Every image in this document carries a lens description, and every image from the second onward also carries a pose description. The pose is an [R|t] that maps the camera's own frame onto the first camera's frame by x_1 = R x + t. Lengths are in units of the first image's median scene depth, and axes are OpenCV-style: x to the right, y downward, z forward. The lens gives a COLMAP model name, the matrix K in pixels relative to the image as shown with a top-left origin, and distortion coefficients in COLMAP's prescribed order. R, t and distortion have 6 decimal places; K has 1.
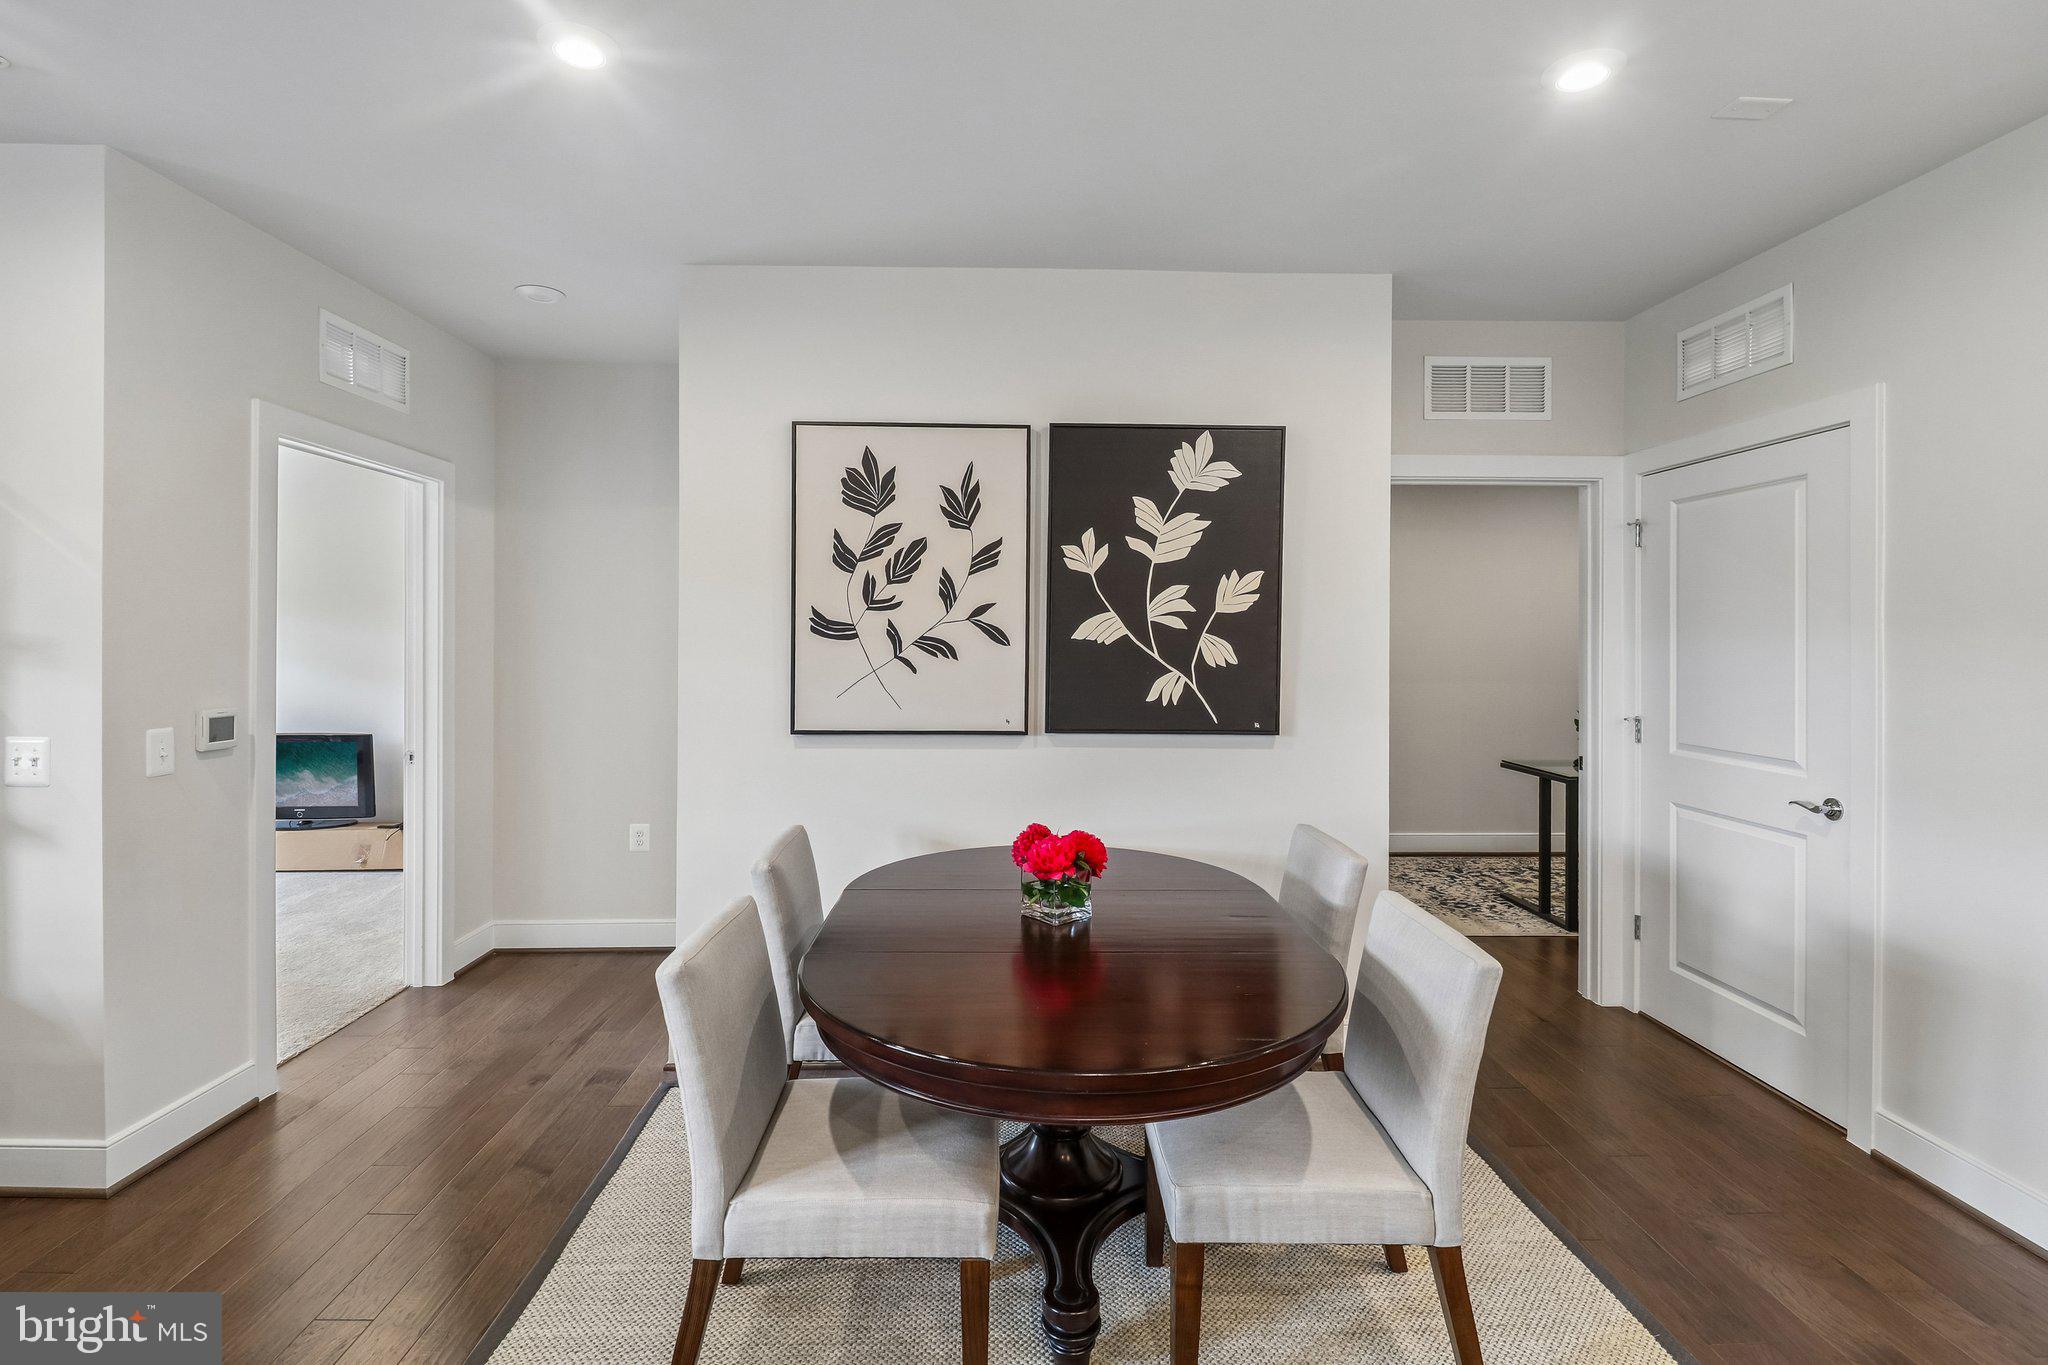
lens RADIAL K [[980.0, 0, 996.5], [0, 980.0, 643.3], [0, 0, 1]] dist [0.012617, -0.013755]
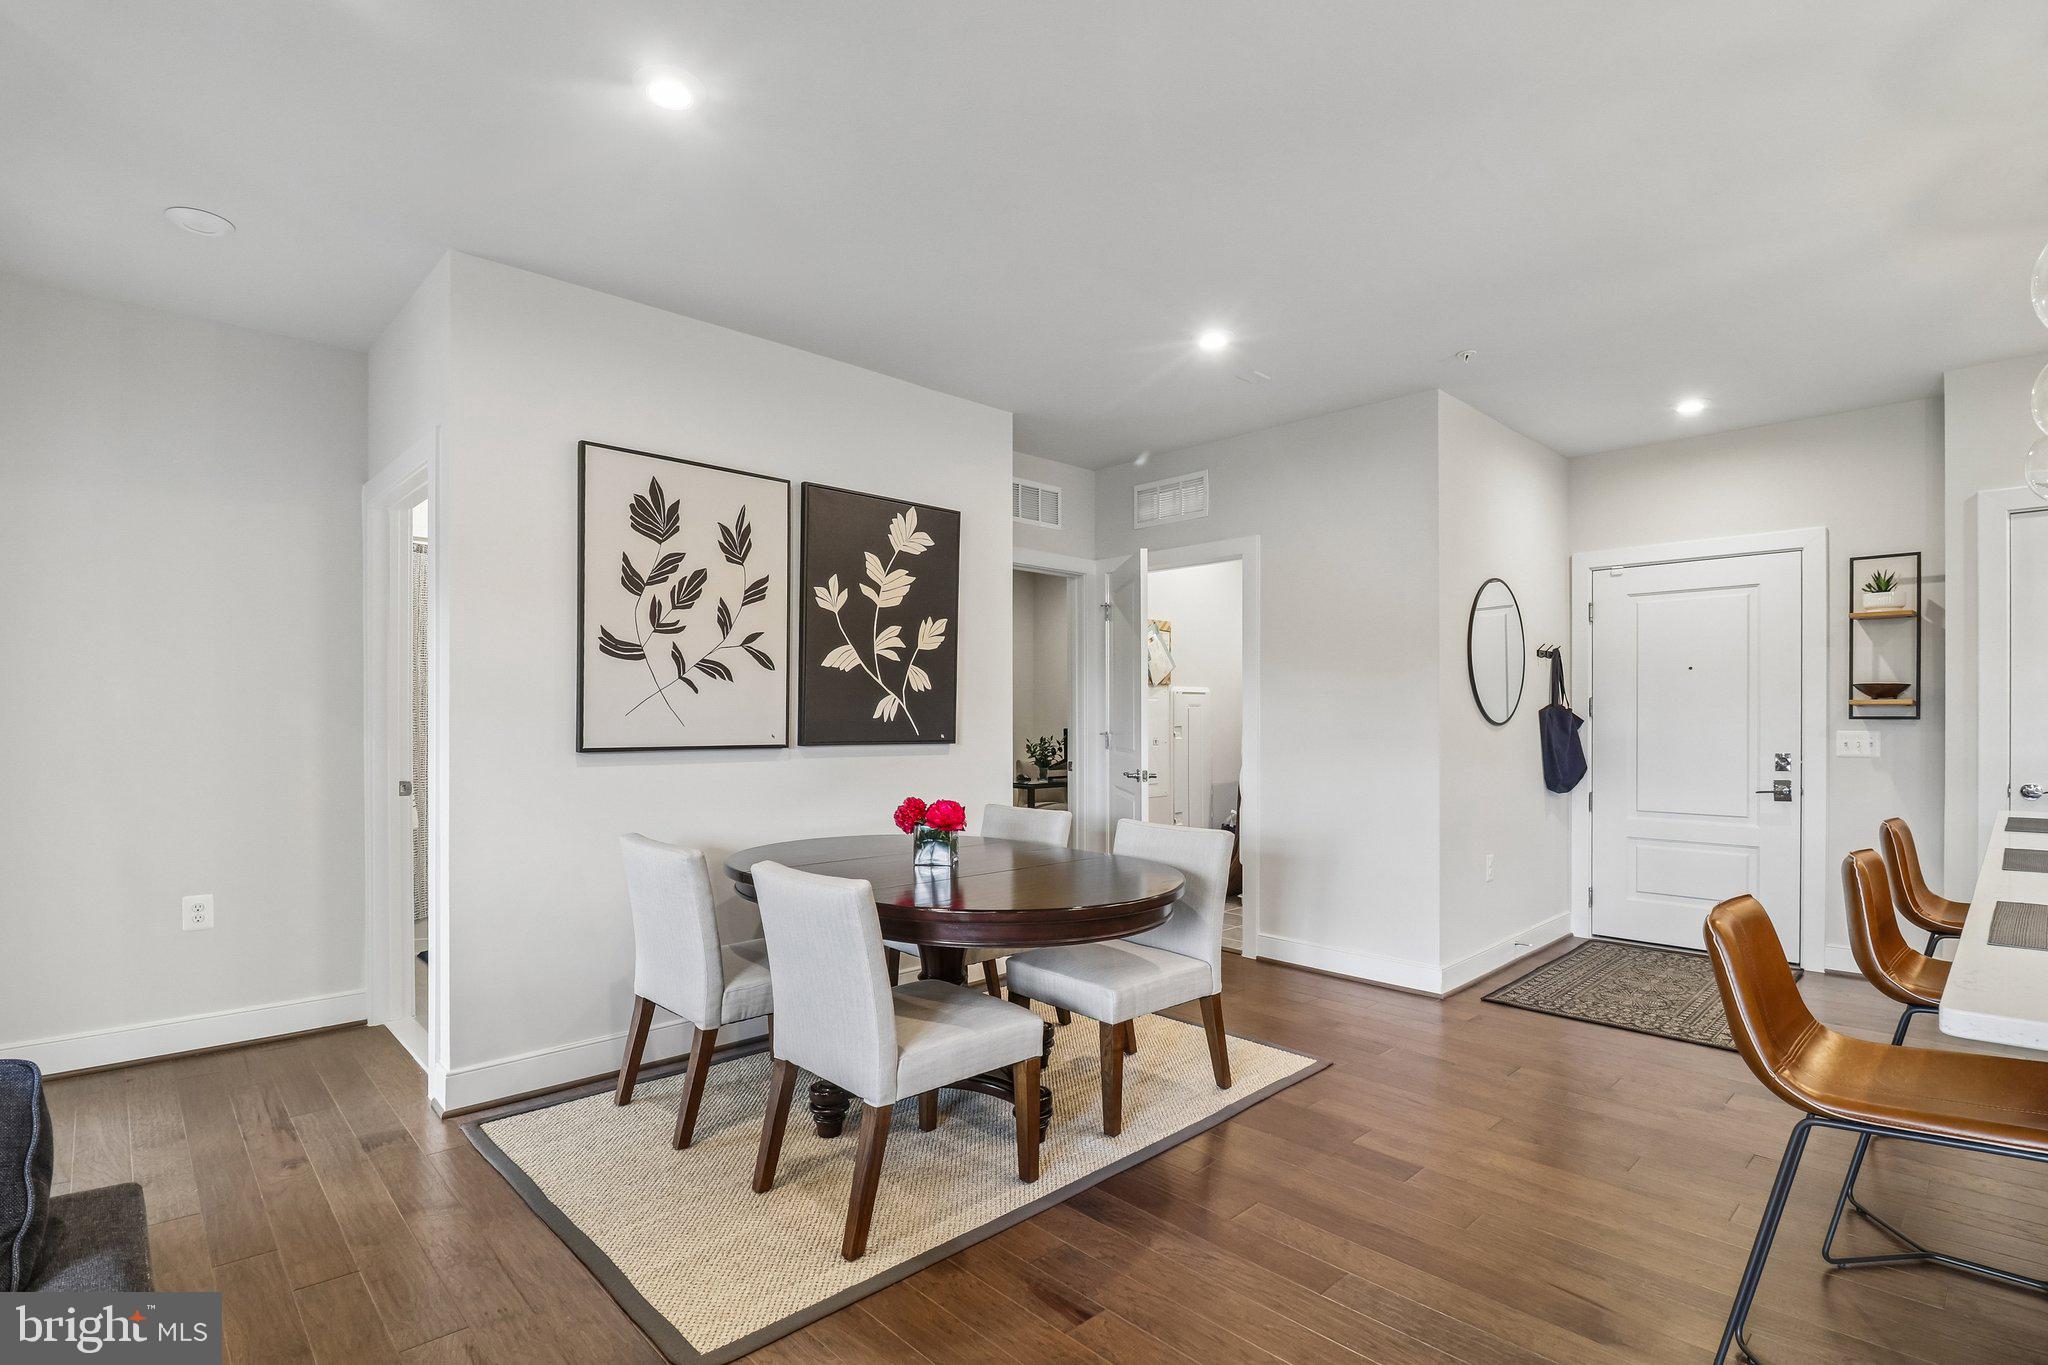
lens RADIAL K [[980.0, 0, 1016.8], [0, 980.0, 725.8], [0, 0, 1]] dist [0.012617, -0.013755]
pose [[0.741855, -0.009816, 0.670489, -0.547074], [0.005399, 0.999948, 0.008666, 0.059177], [-0.670539, -0.002809, 0.741869, -0.043844]]
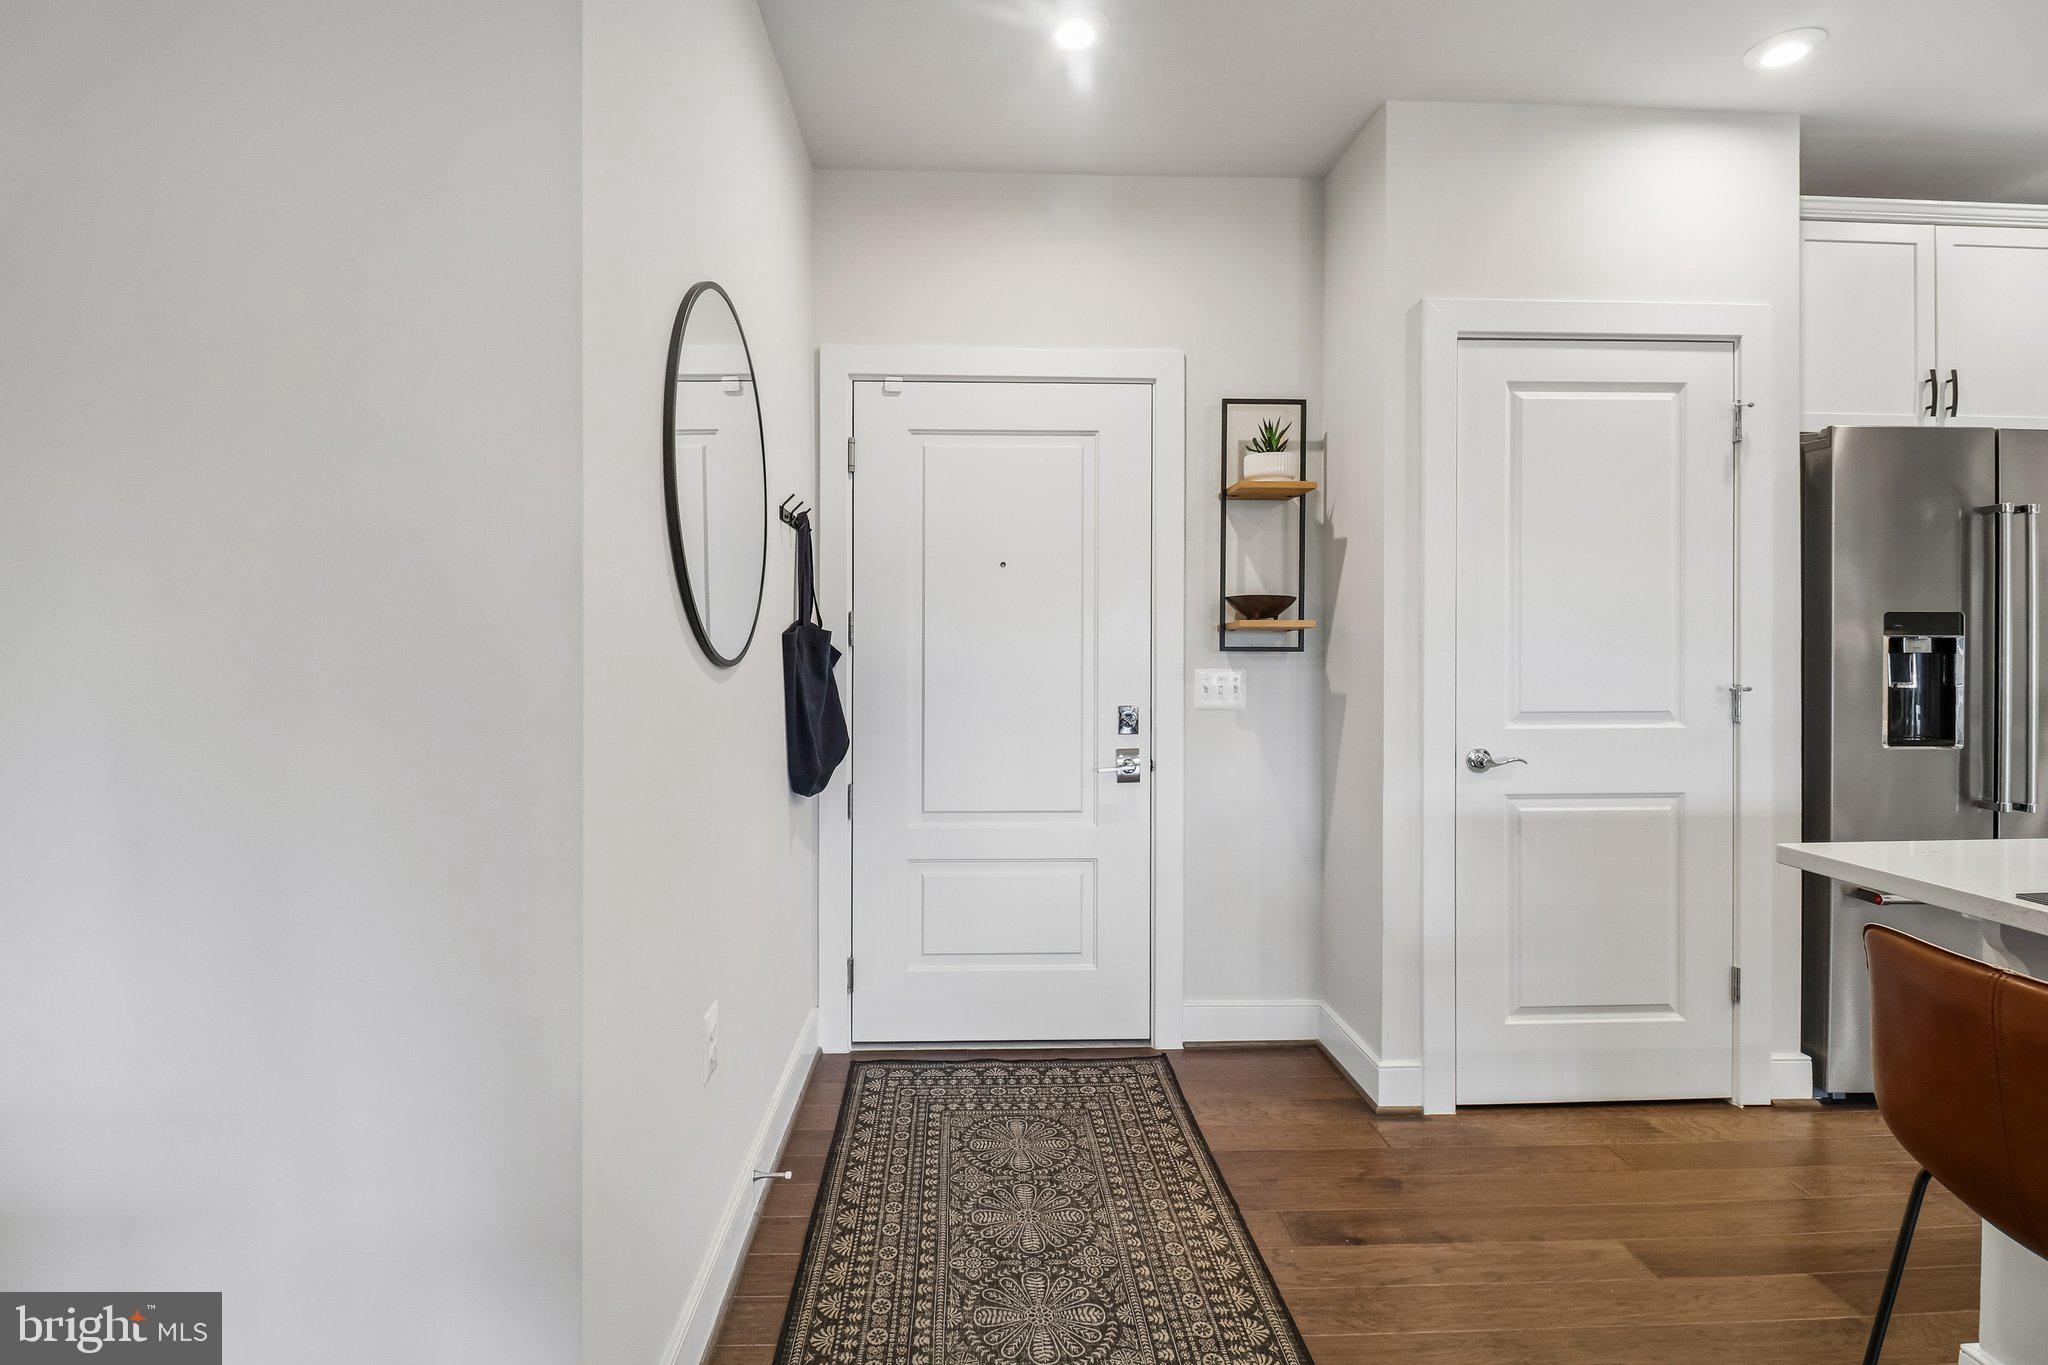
lens RADIAL K [[980.0, 0, 1023.5], [0, 980.0, 642.2], [0, 0, 1]] dist [0.012617, -0.013755]
pose [[-0.009079, 0.002735, 0.999955, 0.379815], [0.003016, 0.999992, -0.002708, 0.062277], [-0.999954, 0.002992, -0.009087, 0.387428]]
